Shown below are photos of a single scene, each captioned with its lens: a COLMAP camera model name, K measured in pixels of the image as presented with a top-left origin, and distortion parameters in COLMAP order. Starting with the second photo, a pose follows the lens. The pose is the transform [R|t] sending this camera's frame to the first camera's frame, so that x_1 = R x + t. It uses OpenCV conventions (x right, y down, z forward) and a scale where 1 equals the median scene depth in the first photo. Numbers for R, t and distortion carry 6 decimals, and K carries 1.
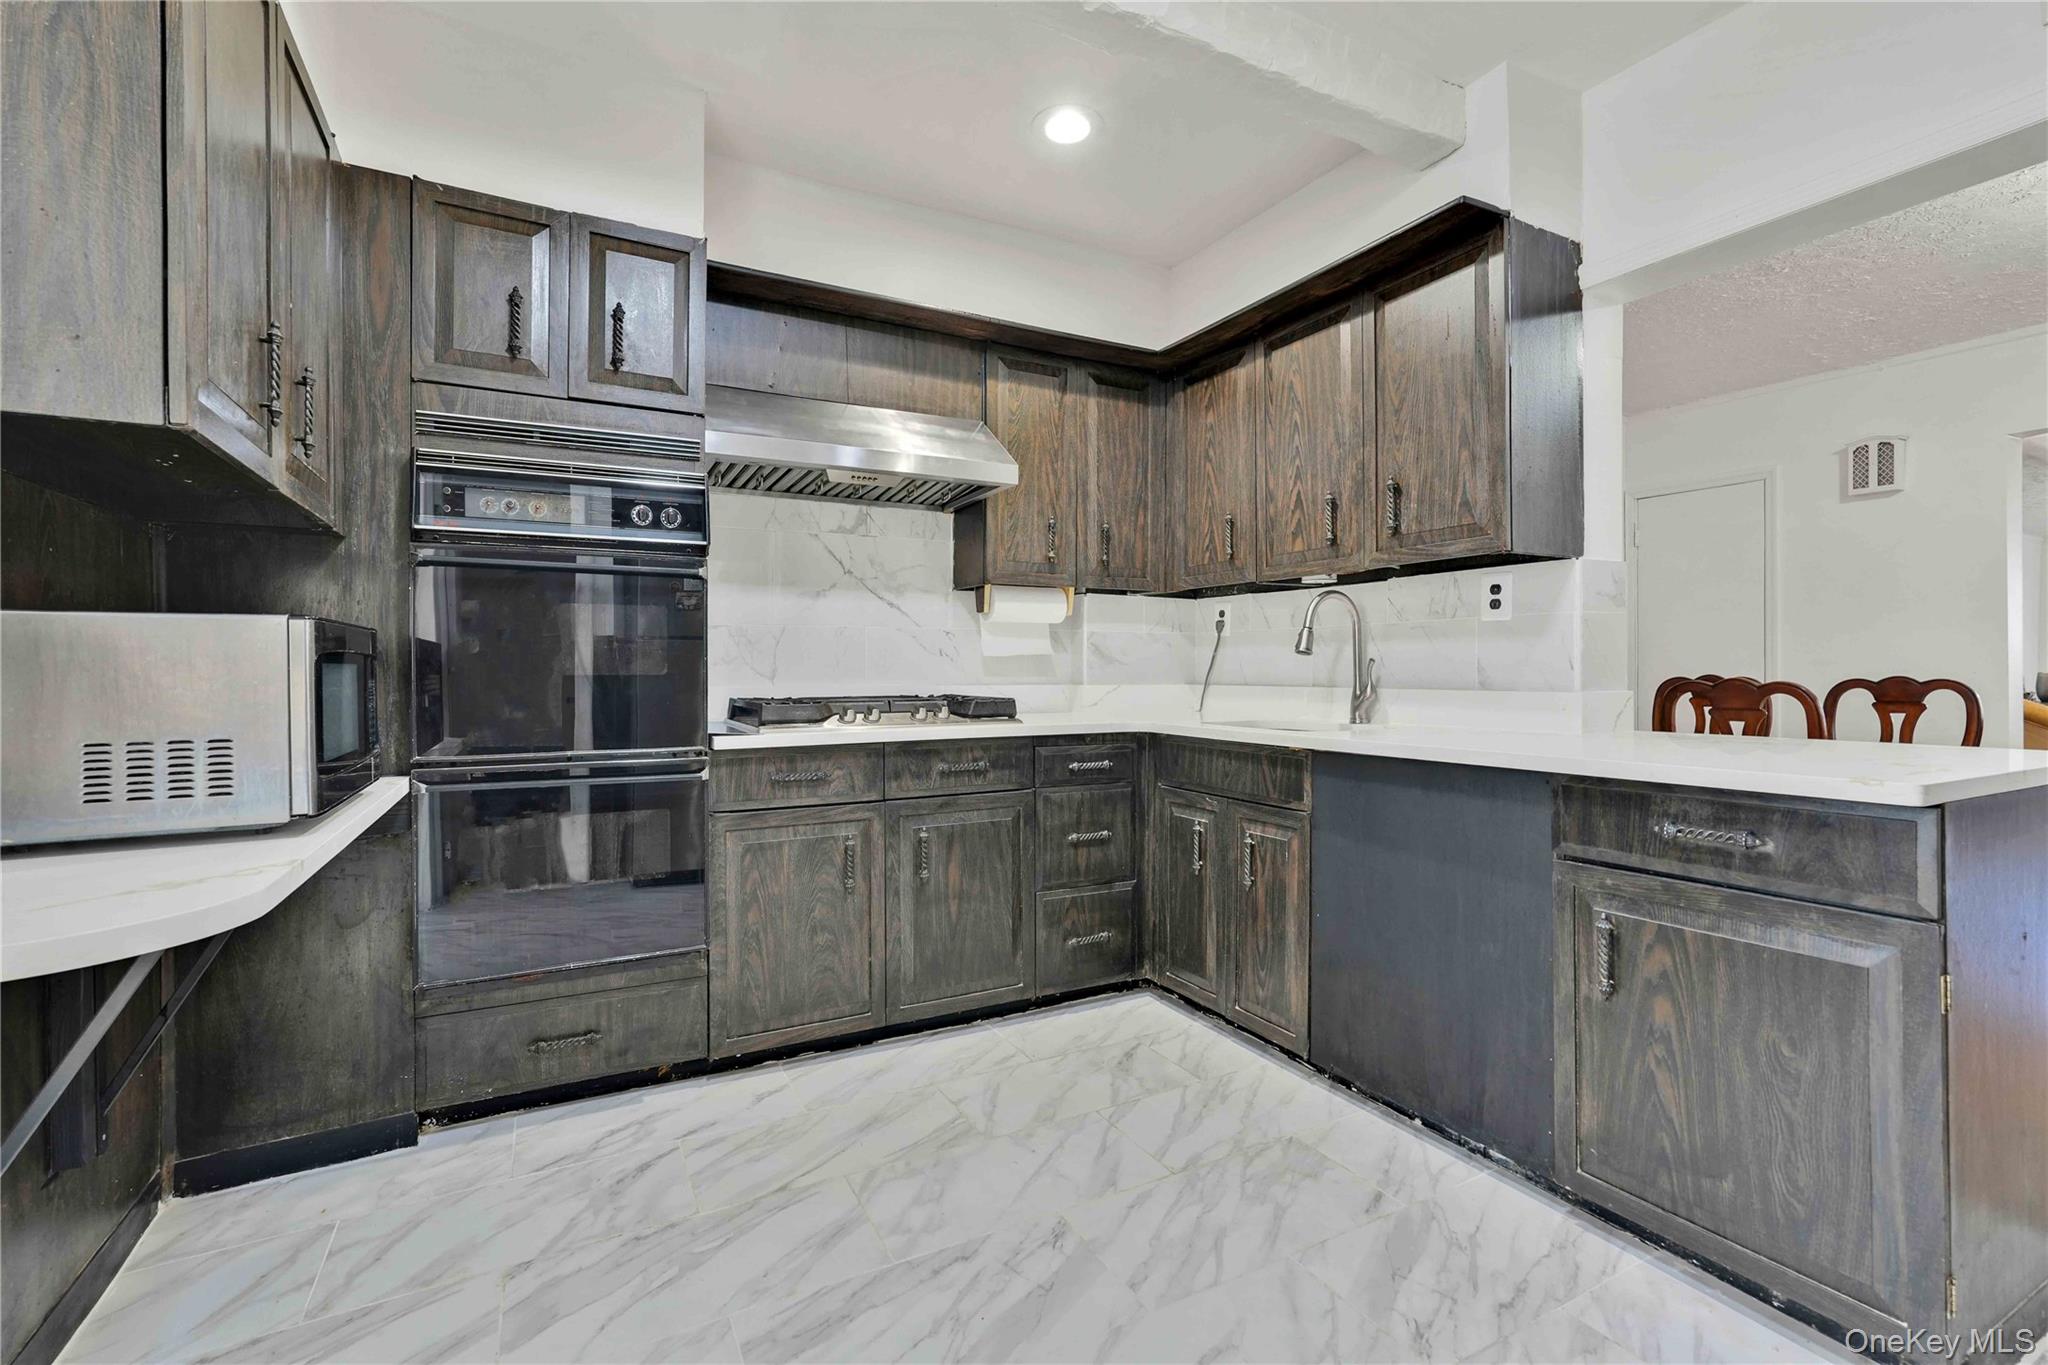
lens RADIAL K [[921.2, 0, 1027.4], [0, 921.2, 648.9], [0, 0, 1]] dist [-0.015810, 0.011132]
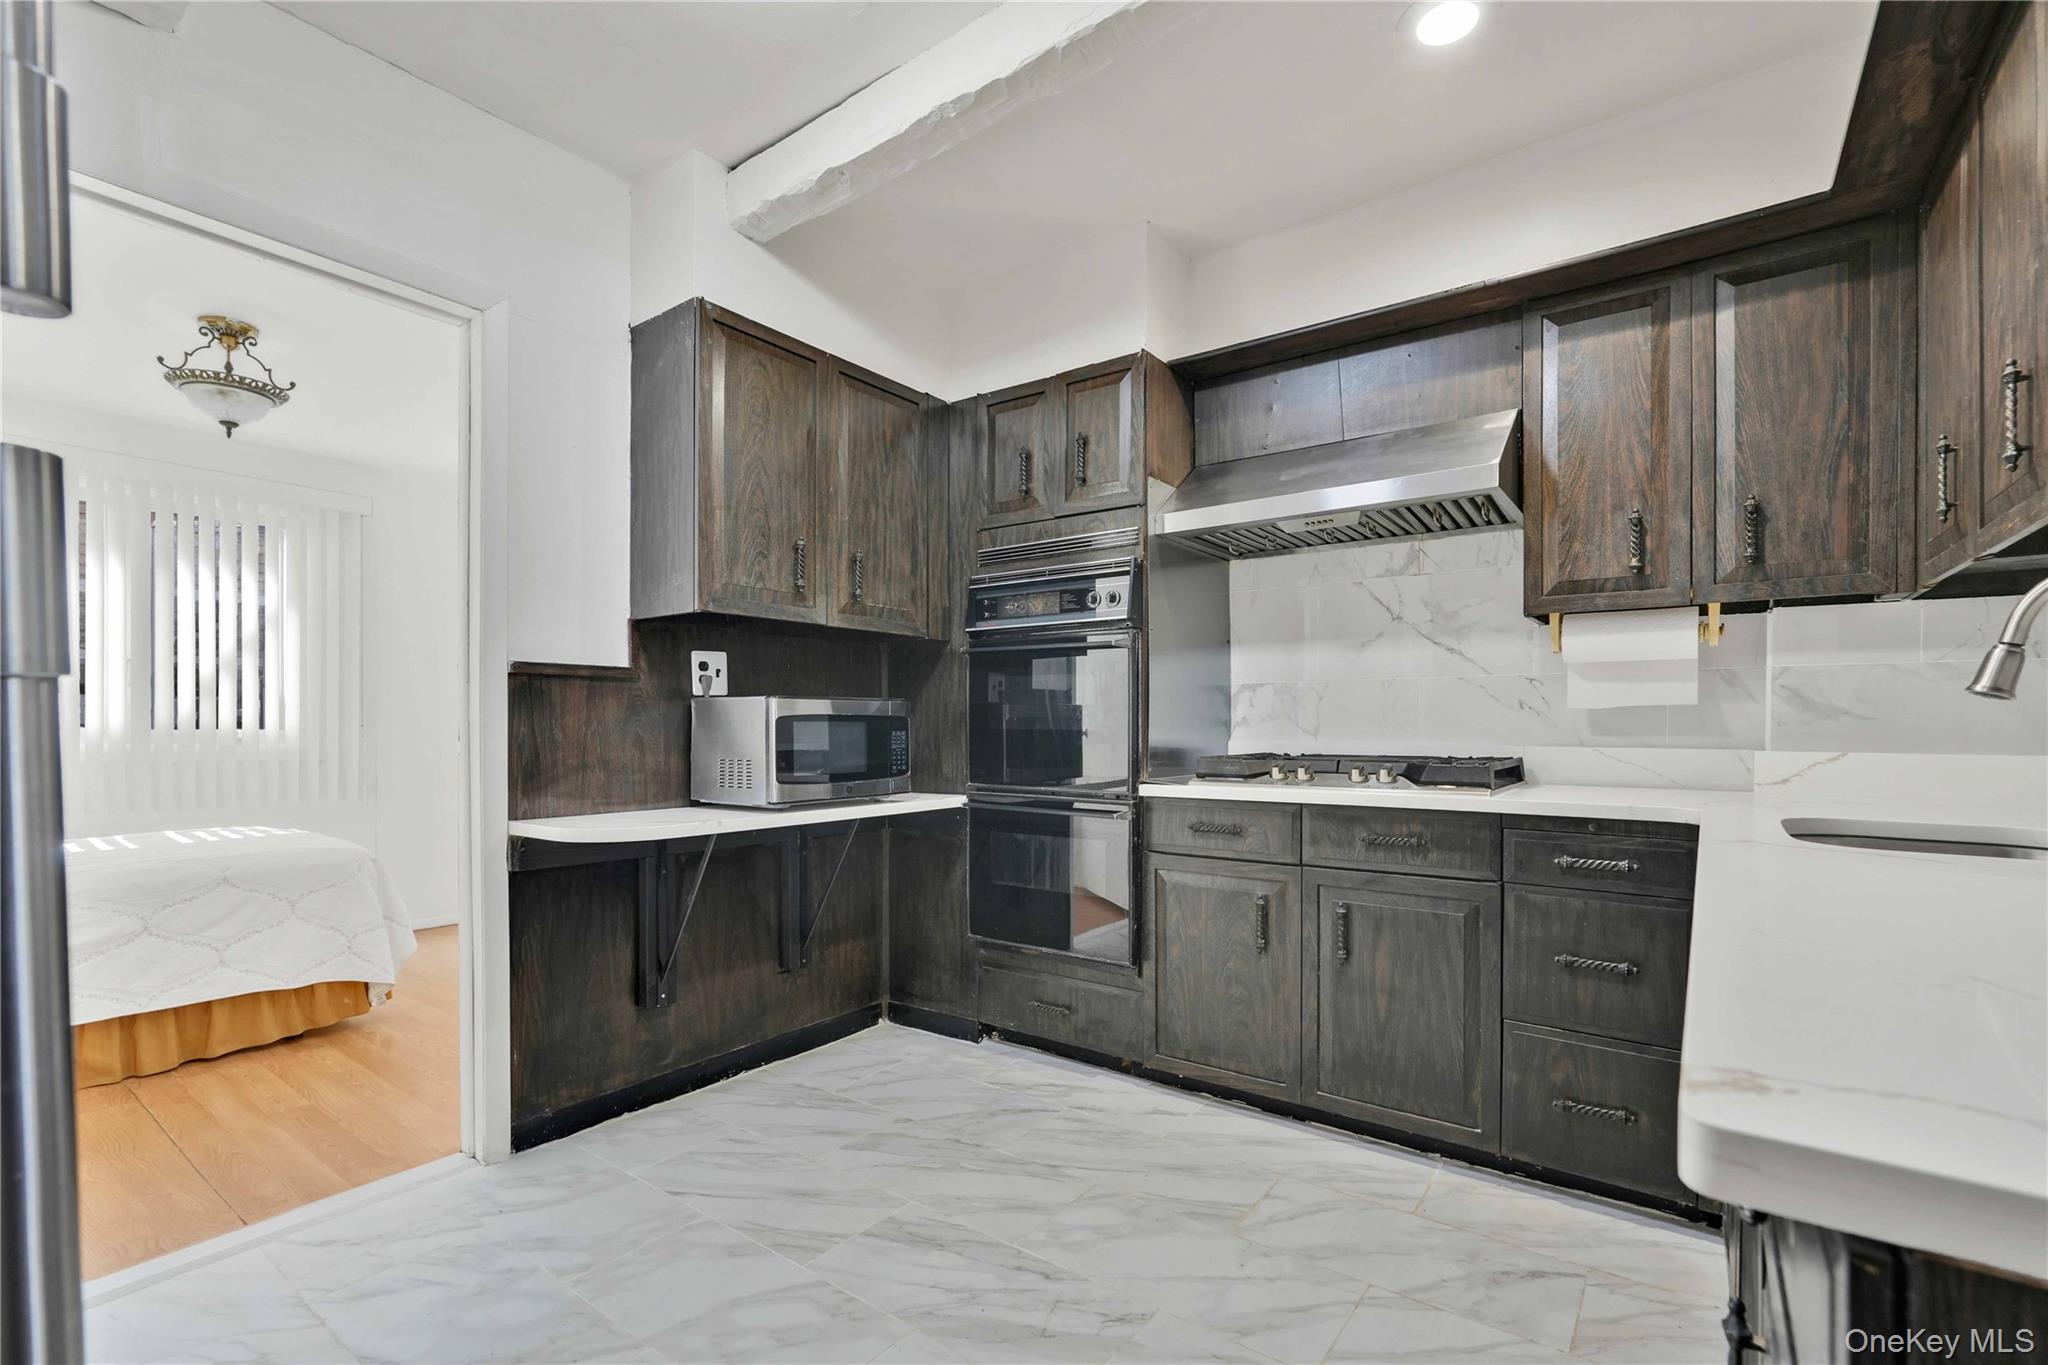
lens RADIAL K [[943.1, 0, 1021.7], [0, 943.1, 705.0], [0, 0, 1]] dist [-0.012510, 0.011575]
pose [[0.412114, -0.016893, -0.910976, 0.604460], [0.017940, 0.999785, -0.010424, 0.005998], [0.910956, -0.012047, 0.412328, 0.344308]]
